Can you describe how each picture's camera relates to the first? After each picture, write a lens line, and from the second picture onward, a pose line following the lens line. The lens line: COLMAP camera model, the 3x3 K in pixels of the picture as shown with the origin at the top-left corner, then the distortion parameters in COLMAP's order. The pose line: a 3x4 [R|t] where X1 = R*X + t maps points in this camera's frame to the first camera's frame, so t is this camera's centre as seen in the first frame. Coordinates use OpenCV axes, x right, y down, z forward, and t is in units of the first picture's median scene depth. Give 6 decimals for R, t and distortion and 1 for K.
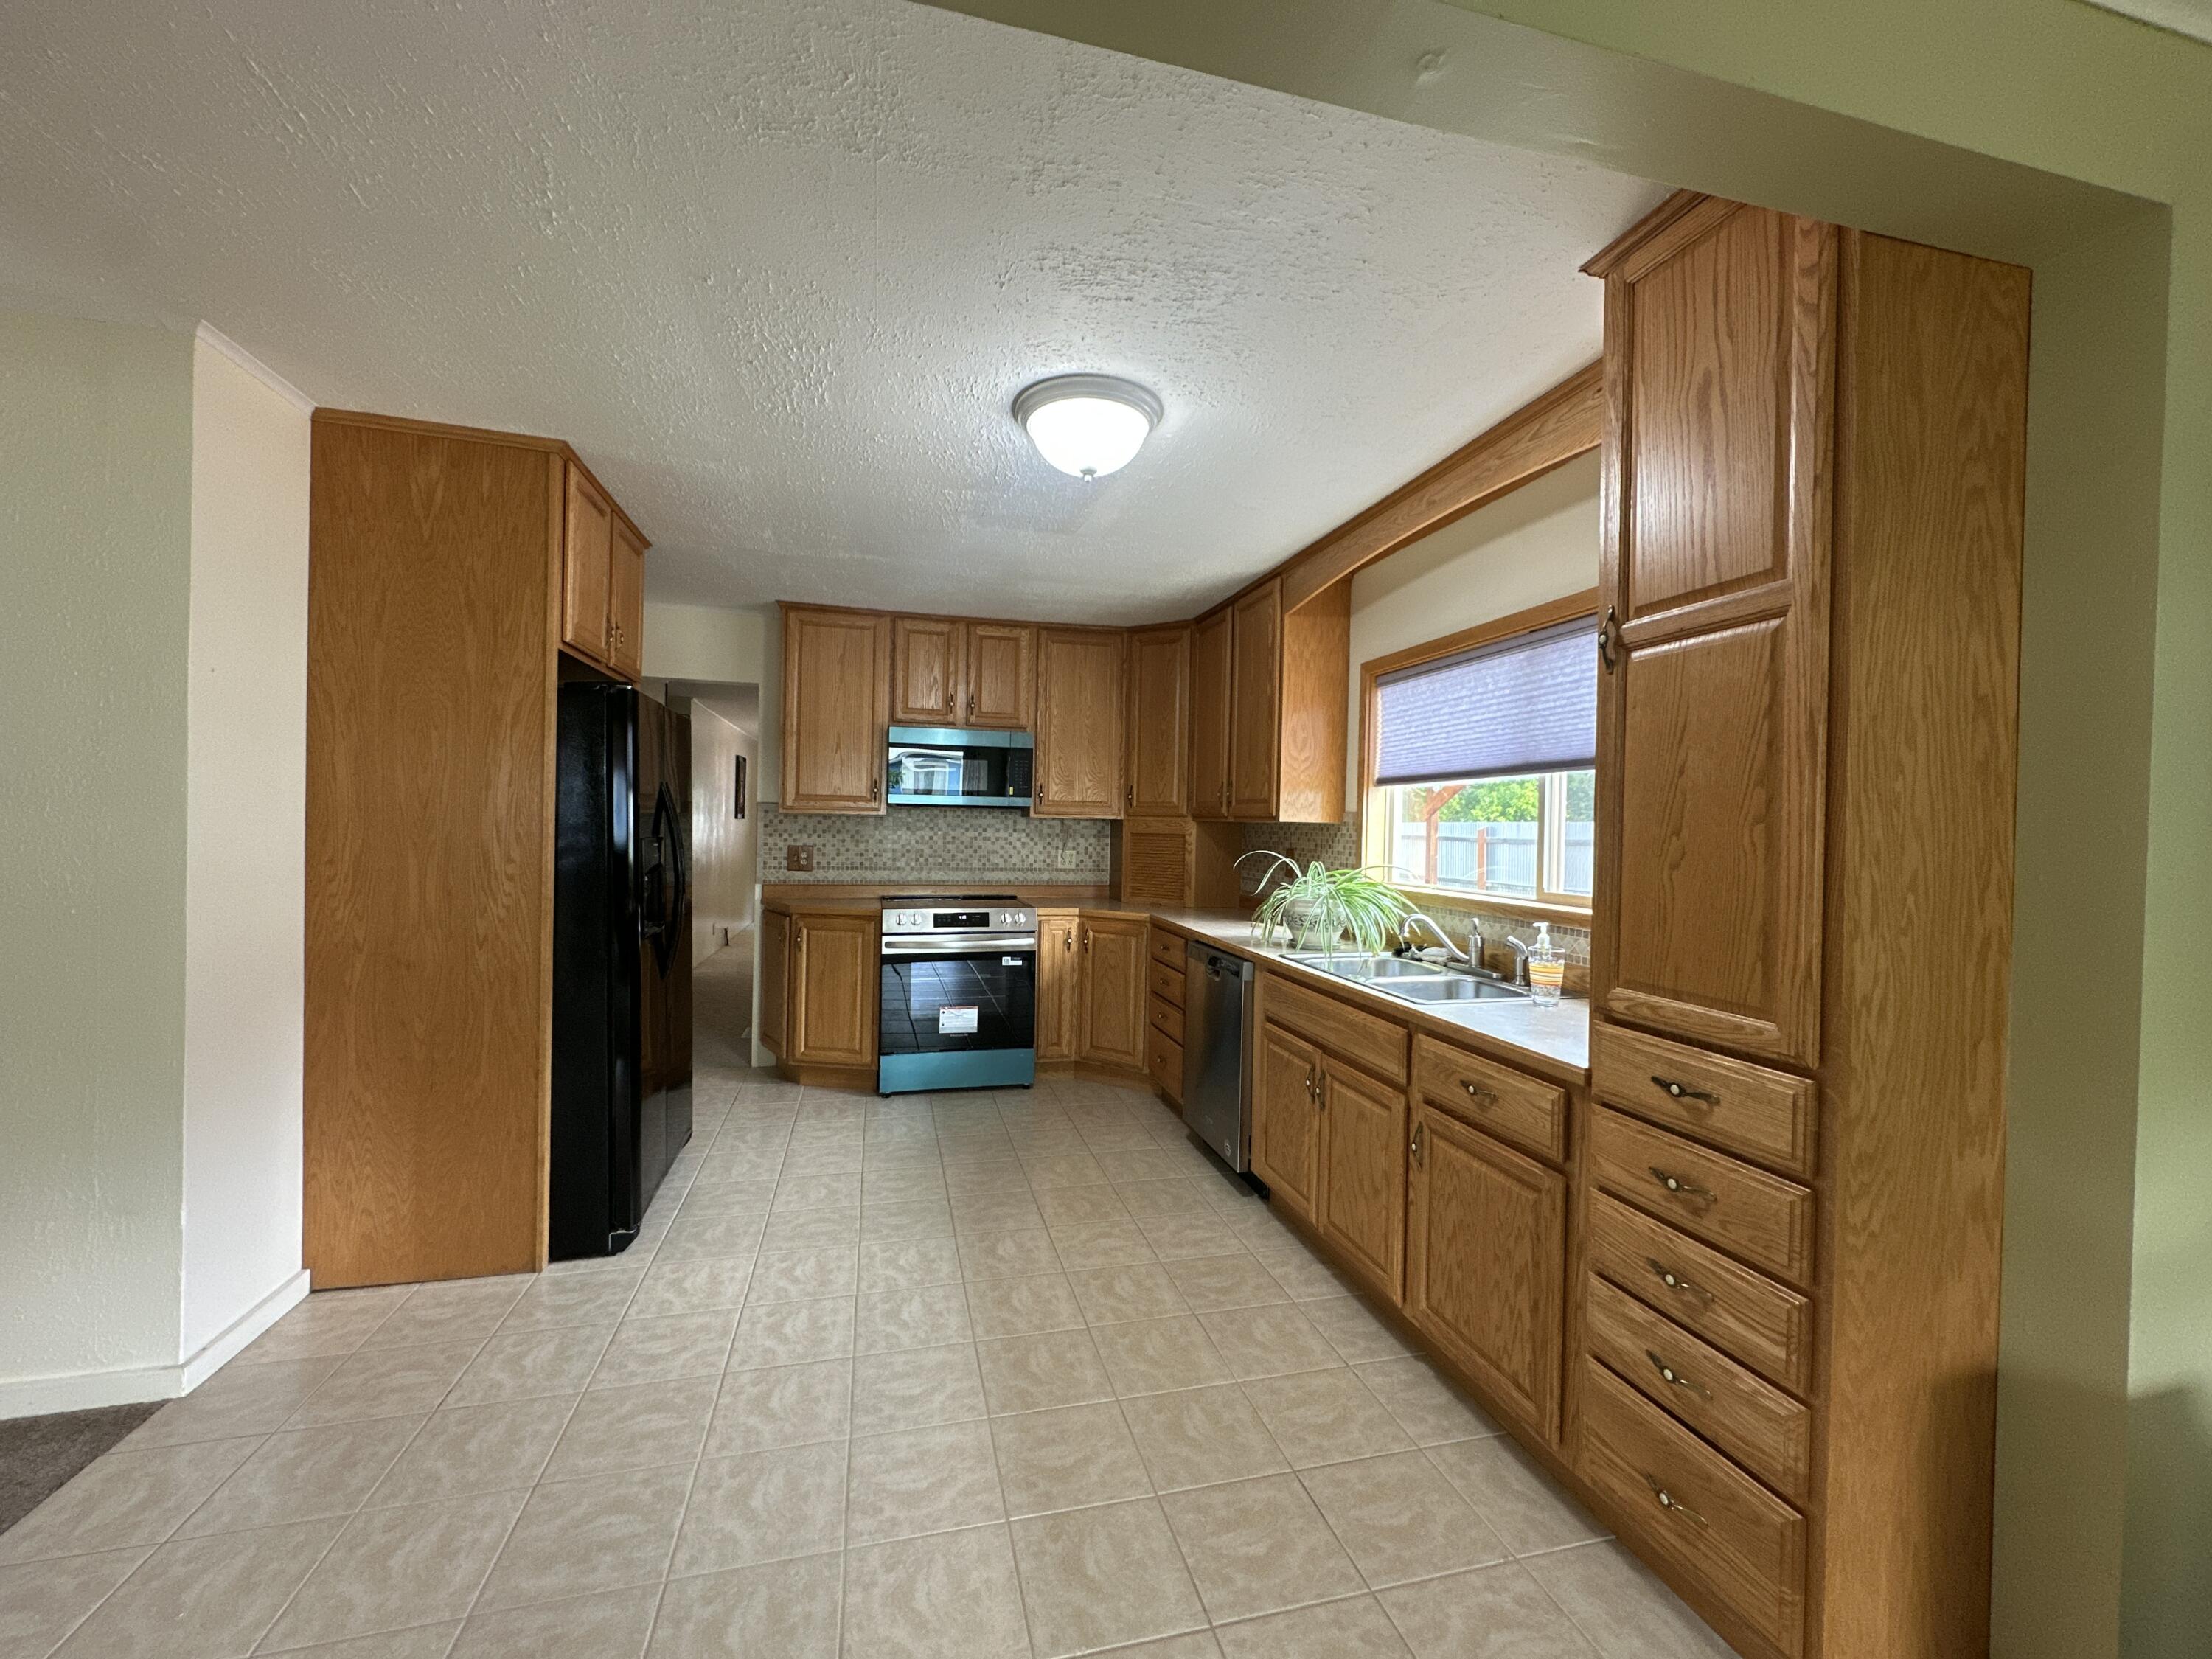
lens RADIAL K [[878.1, 0, 1106.0], [0, 878.1, 829.5], [0, 0, 1]] dist [-0.000967, -0.000086]
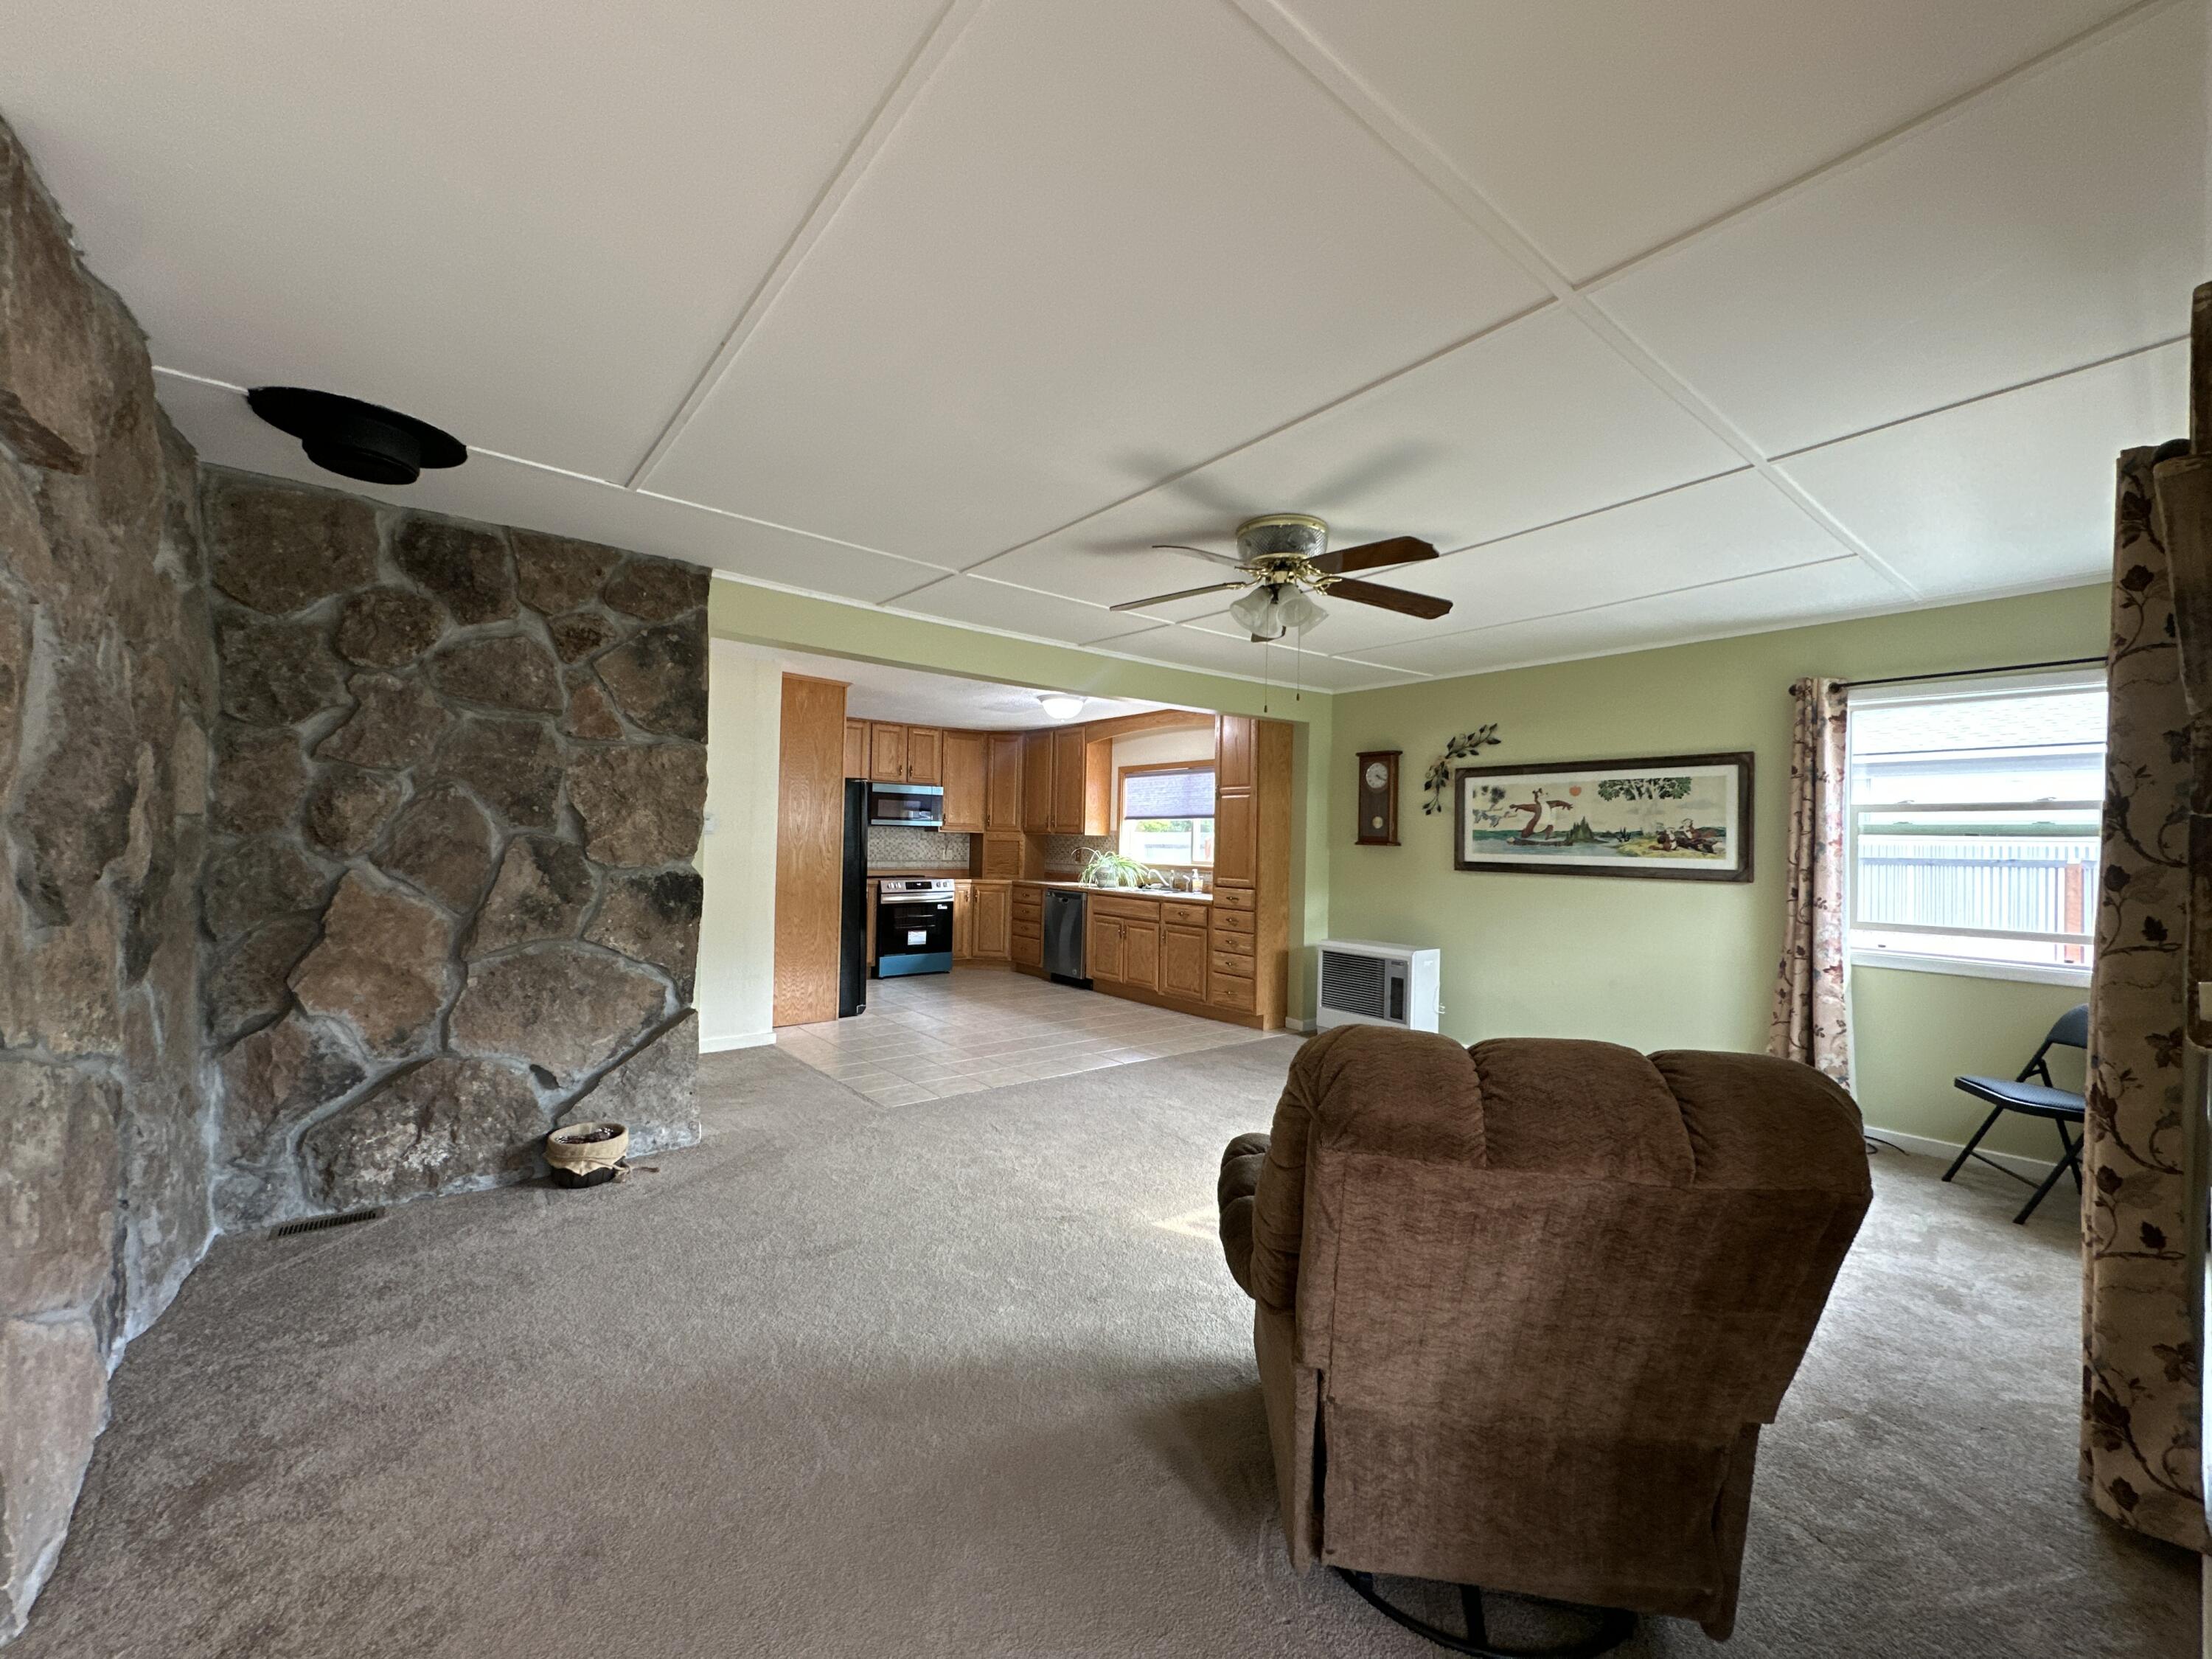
lens RADIAL K [[878.1, 0, 1106.0], [0, 878.1, 829.5], [0, 0, 1]] dist [-0.000967, -0.000086]
pose [[0.912675, 0.002326, 0.408679, -0.710320], [0.000826, 0.999971, -0.007534, -0.006086], [-0.408684, 0.007213, 0.912647, -1.139676]]
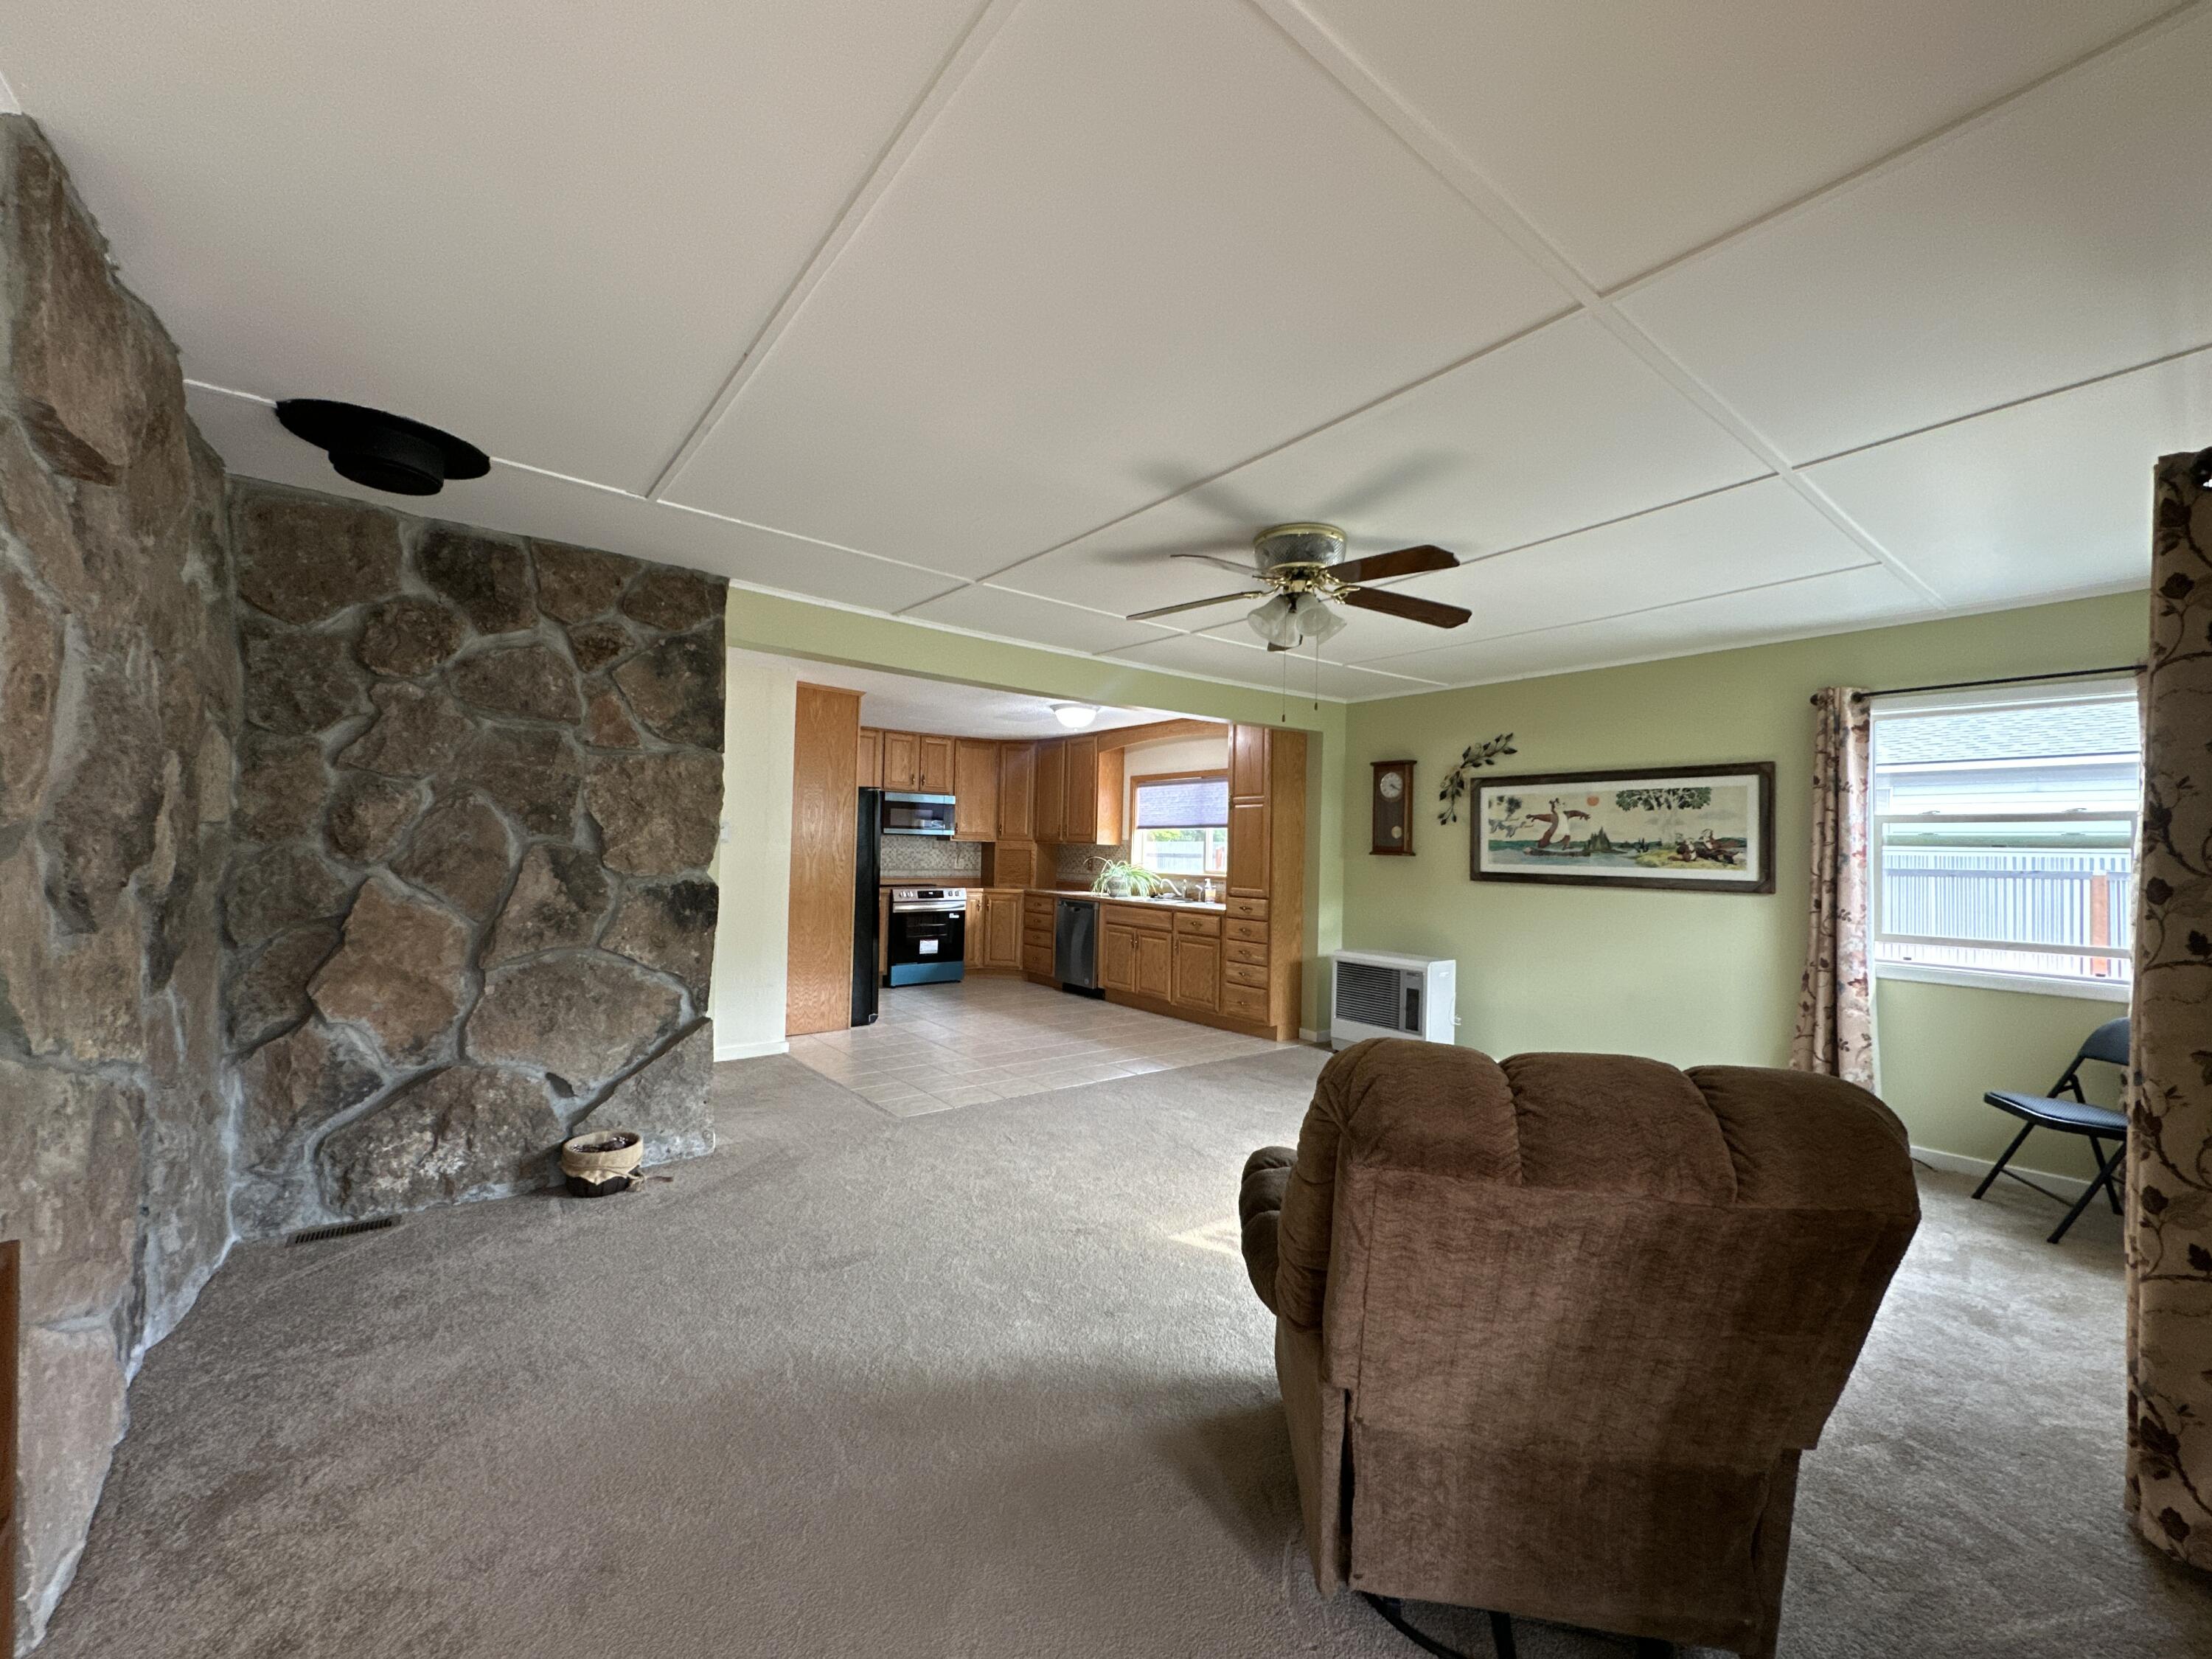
lens RADIAL K [[878.1, 0, 1106.0], [0, 878.1, 829.5], [0, 0, 1]] dist [-0.000967, -0.000086]
pose [[0.916953, 0.008310, 0.398908, -0.715771], [-0.001270, 0.999839, -0.017909, -0.006516], [-0.398992, 0.015915, 0.916816, -1.133531]]
